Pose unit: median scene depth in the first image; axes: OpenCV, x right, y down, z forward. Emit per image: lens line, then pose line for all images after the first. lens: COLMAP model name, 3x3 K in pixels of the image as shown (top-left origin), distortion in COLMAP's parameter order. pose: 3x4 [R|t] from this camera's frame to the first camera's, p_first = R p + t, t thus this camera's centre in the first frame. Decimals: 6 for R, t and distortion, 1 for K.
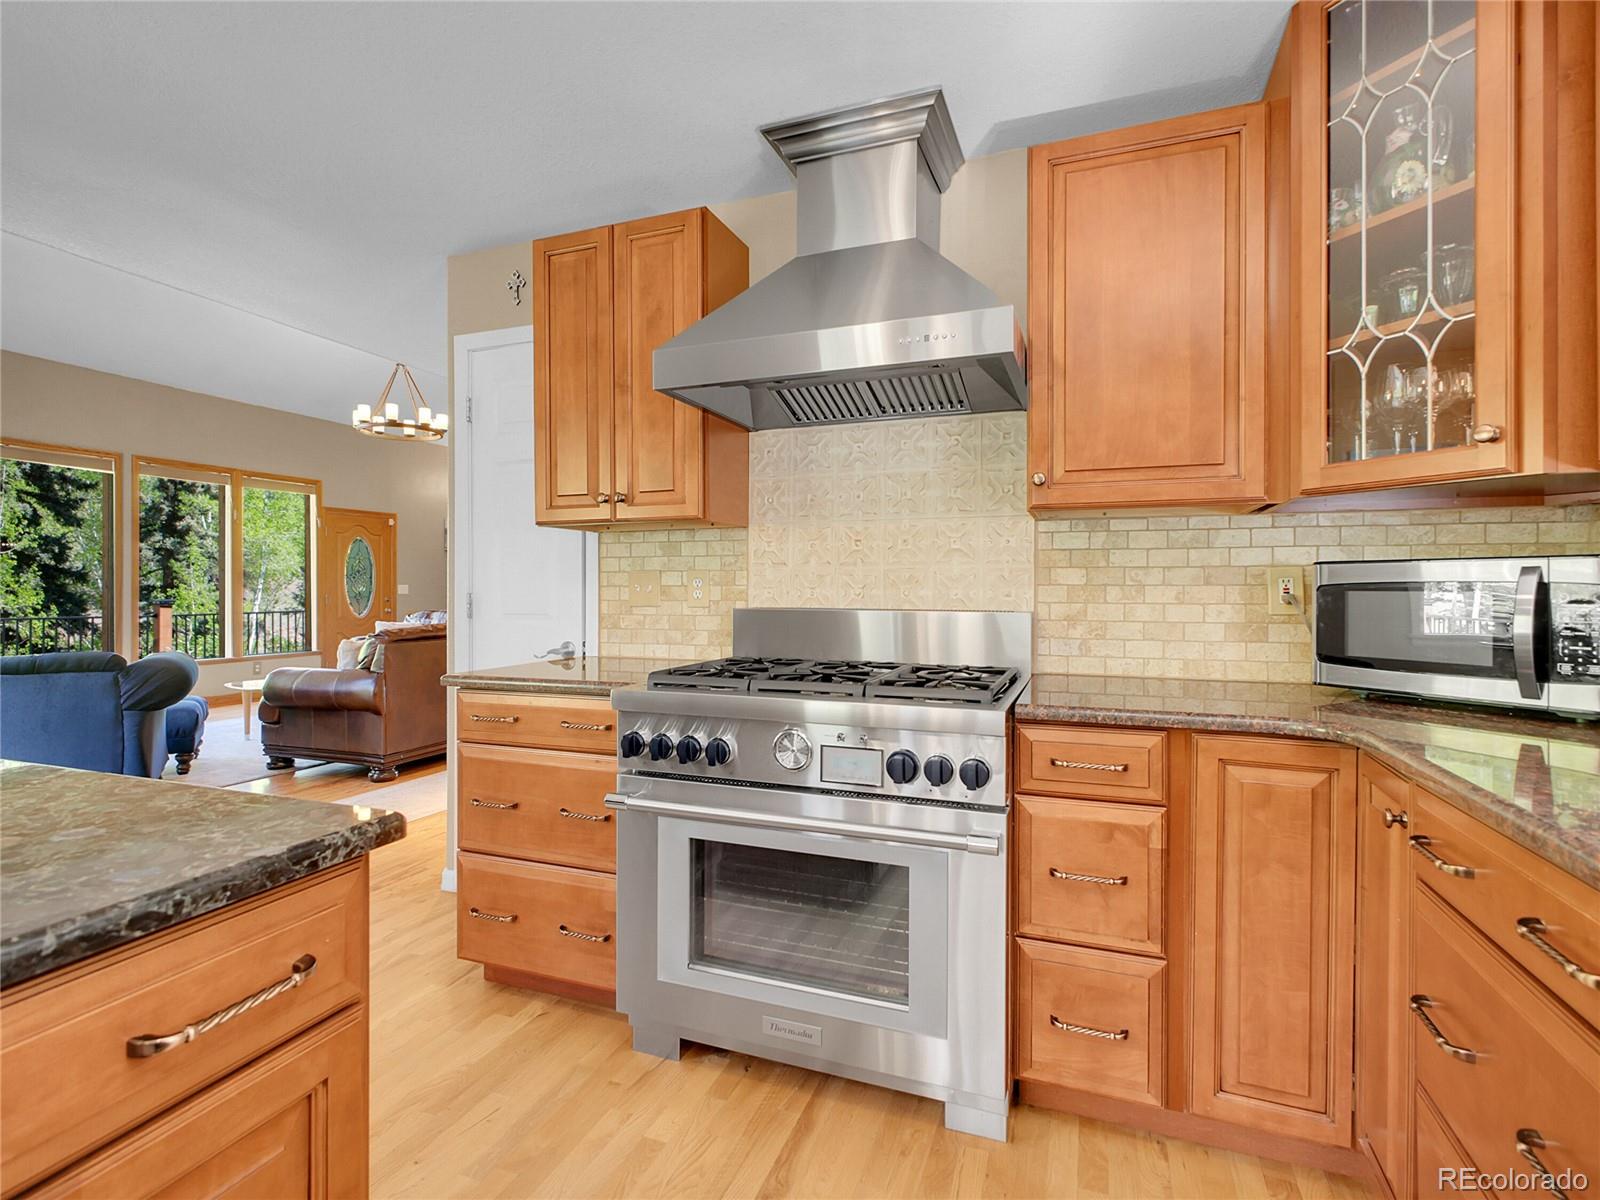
lens RADIAL K [[789.4, 0, 795.7], [0, 789.4, 586.1], [0, 0, 1]] dist [0.002574, 0.000073]
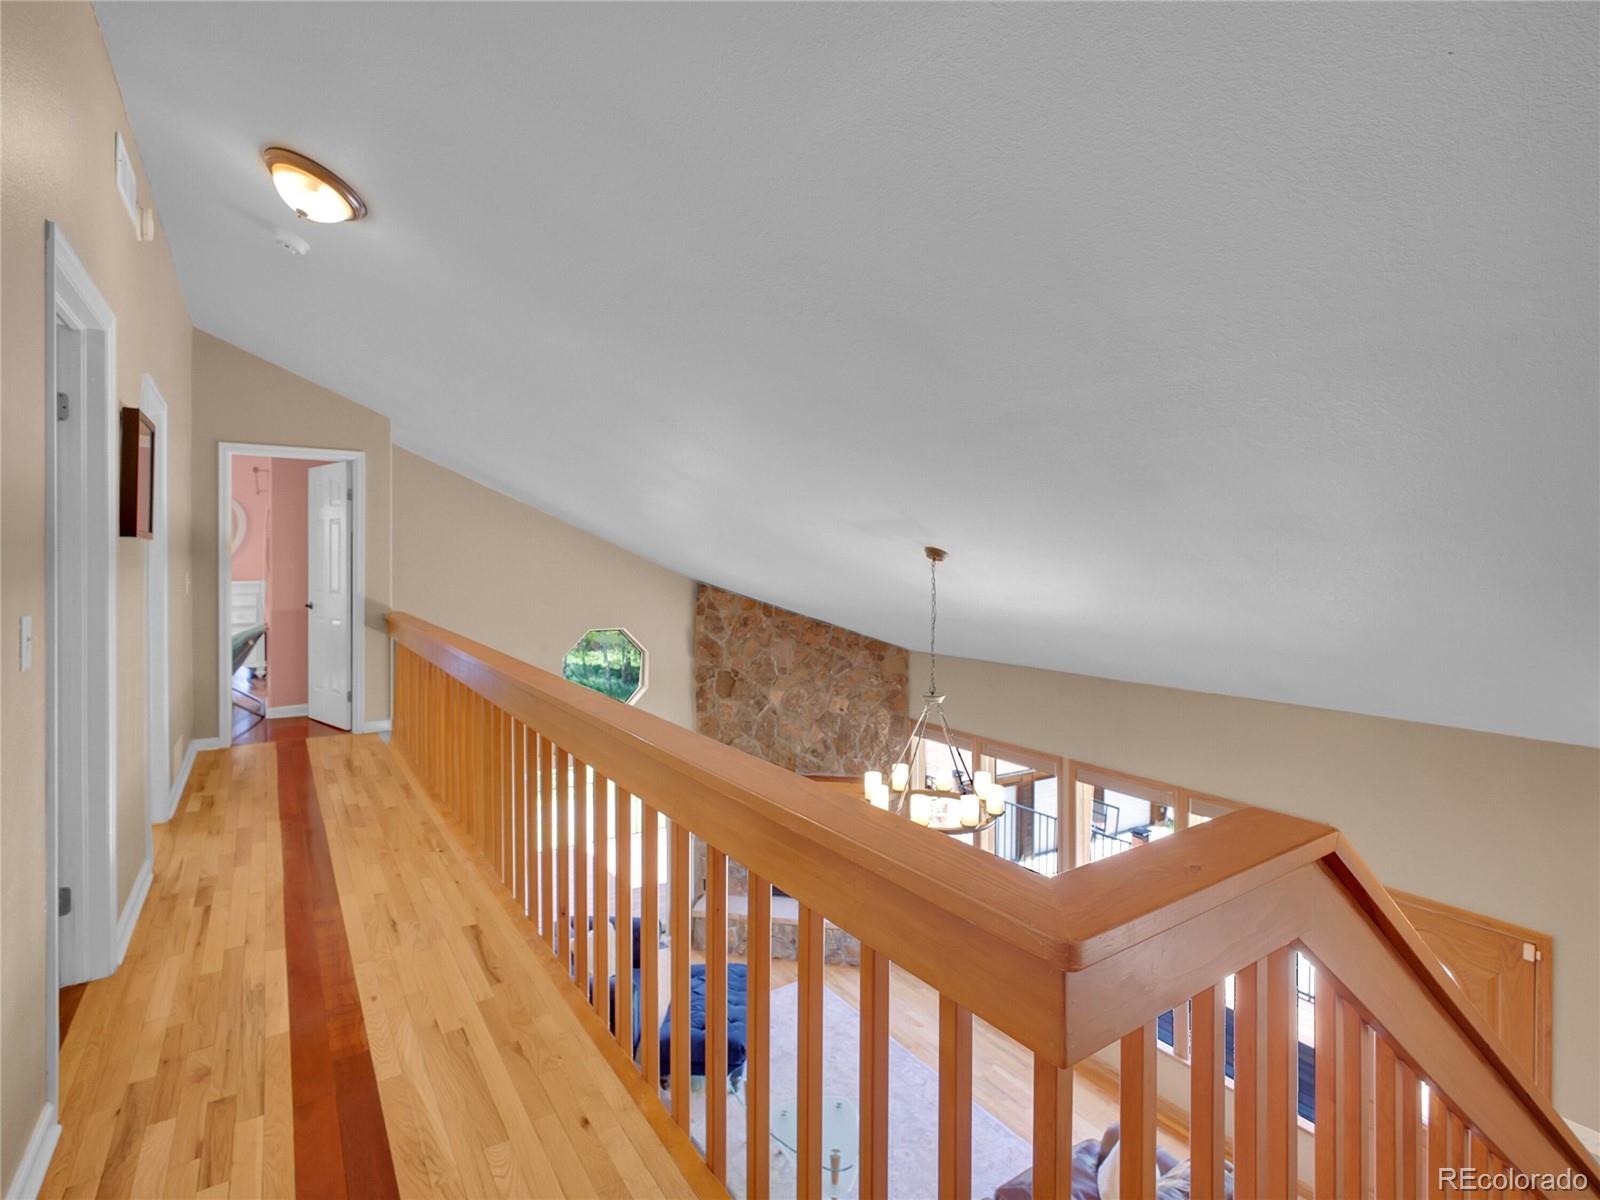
lens RADIAL K [[788.1, 0, 794.6], [0, 788.1, 565.9], [0, 0, 1]] dist [-0.001934, -0.000950]
pose [[-0.587046, 0.003691, -0.809545, 0.192614], [-0.001616, 0.999982, 0.005731, -1.410229], [0.809552, 0.004673, -0.587029, 4.642129]]
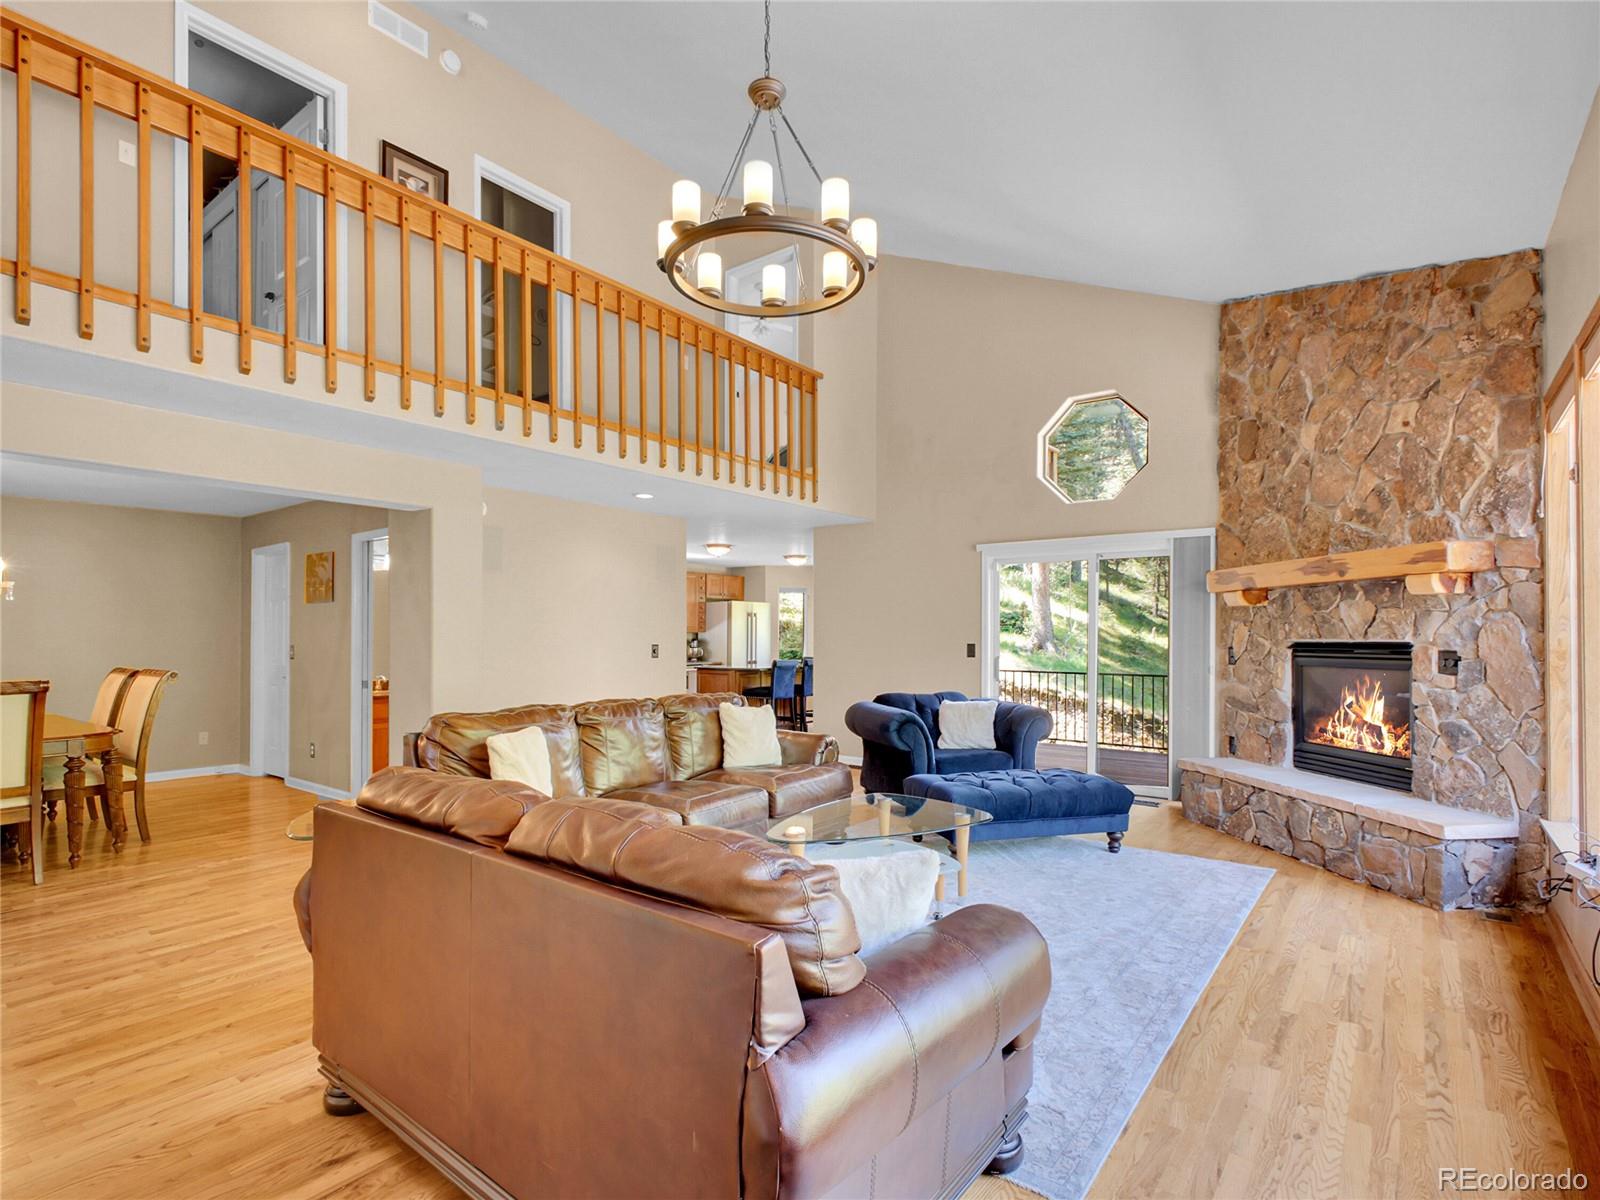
lens RADIAL K [[795.8, 0, 804.8], [0, 795.8, 635.0], [0, 0, 1]] dist [0.000666, -0.000130]
pose [[-0.957360, 0.002741, 0.288886, -2.309038], [0.001646, 0.999991, -0.004033, -0.056704], [-0.288894, -0.003385, -0.957355, 5.005436]]
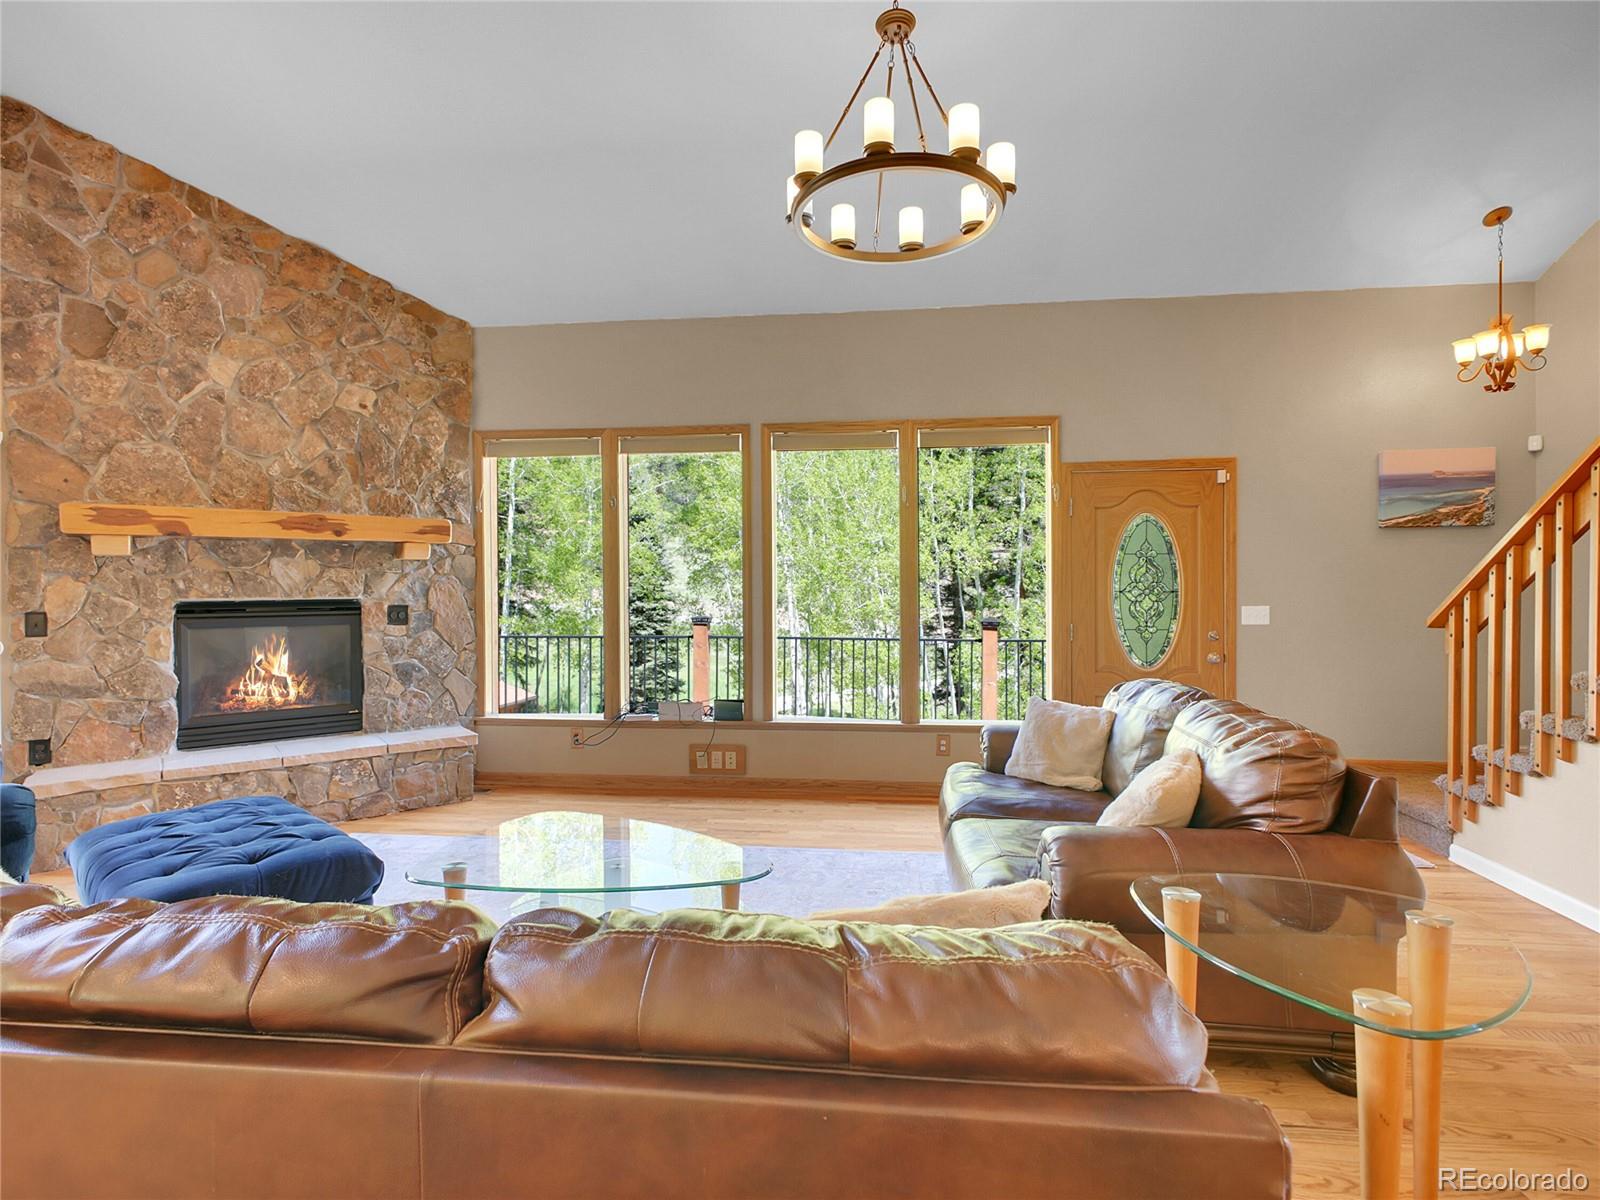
lens RADIAL K [[786.6, 0, 802.7], [0, 786.6, 593.3], [0, 0, 1]] dist [0.003043, -0.001115]
pose [[0.247459, 0.007074, -0.968873, -0.546528], [0.005153, 0.999950, 0.008617, -0.074727], [0.968885, -0.007125, 0.247410, 3.157804]]
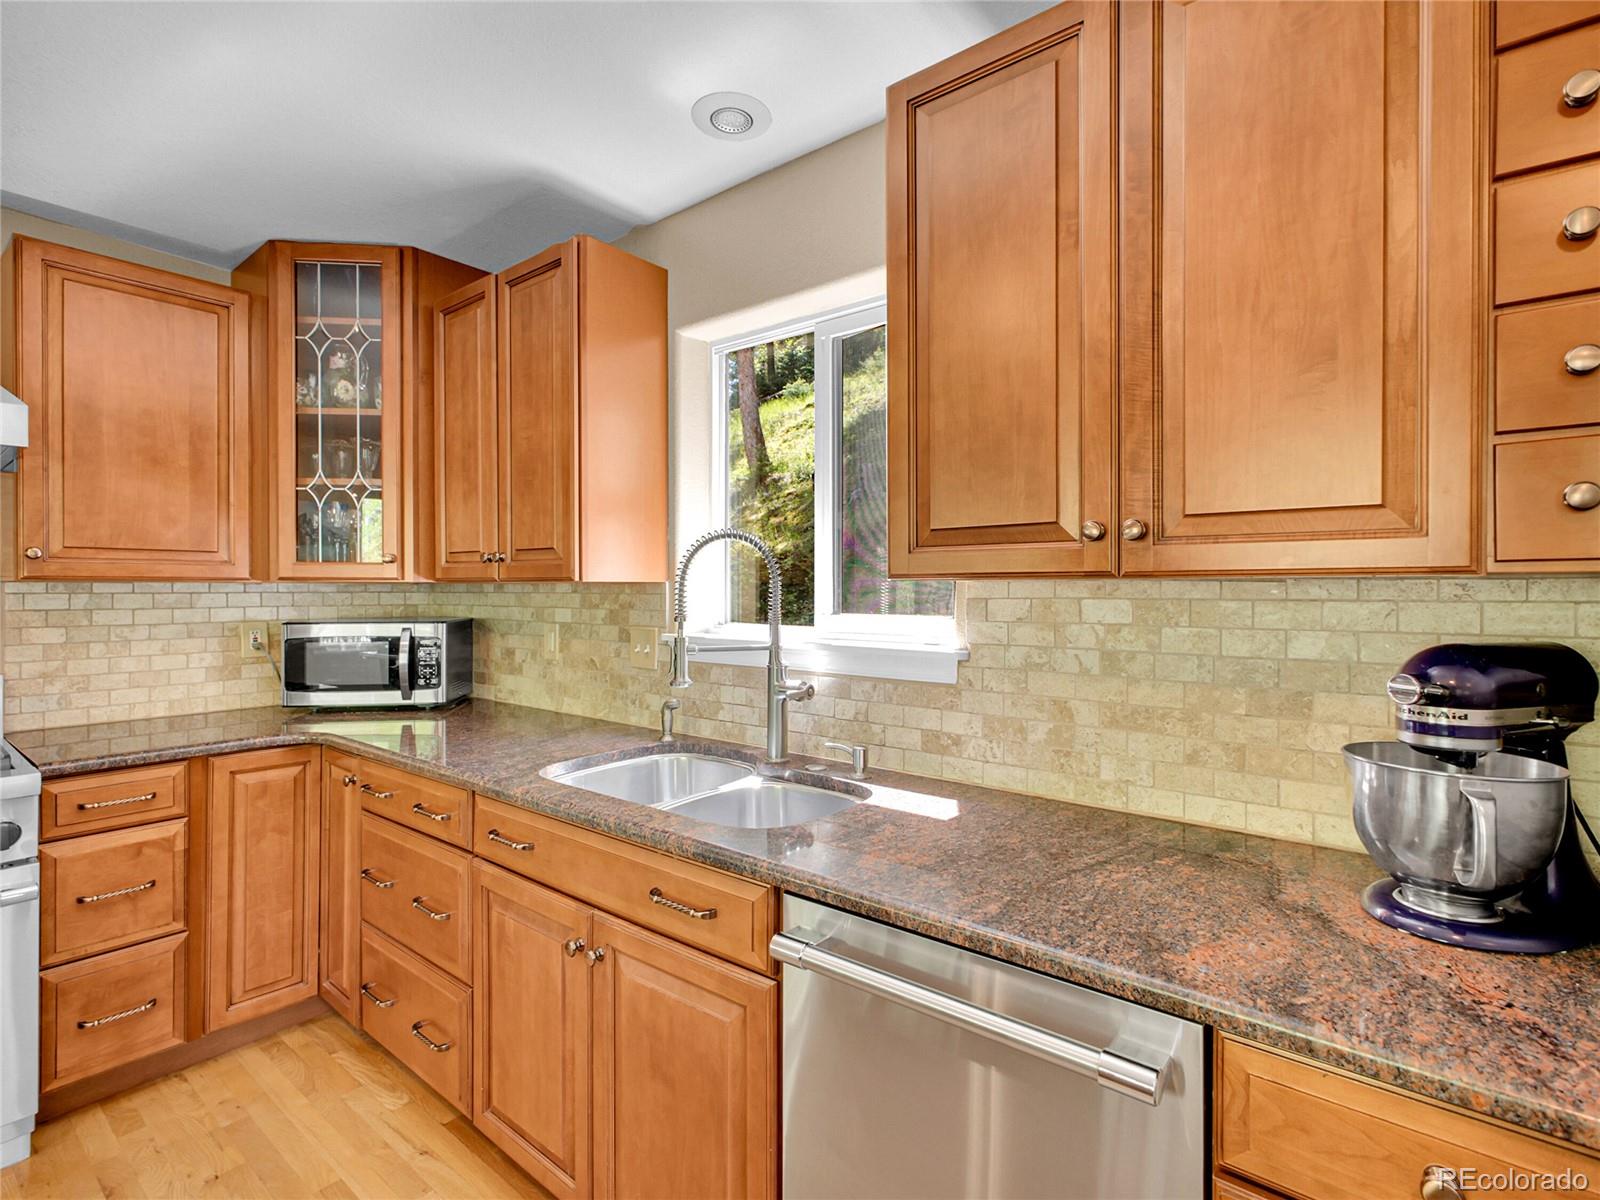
lens RADIAL K [[779.9, 0, 800.6], [0, 779.9, 592.2], [0, 0, 1]] dist [0.003177, -0.000530]
pose [[0.317639, -0.005856, 0.948194, -0.358393], [-0.001302, 0.999977, 0.006612, -0.087450], [-0.948211, -0.003335, 0.317624, -0.318240]]
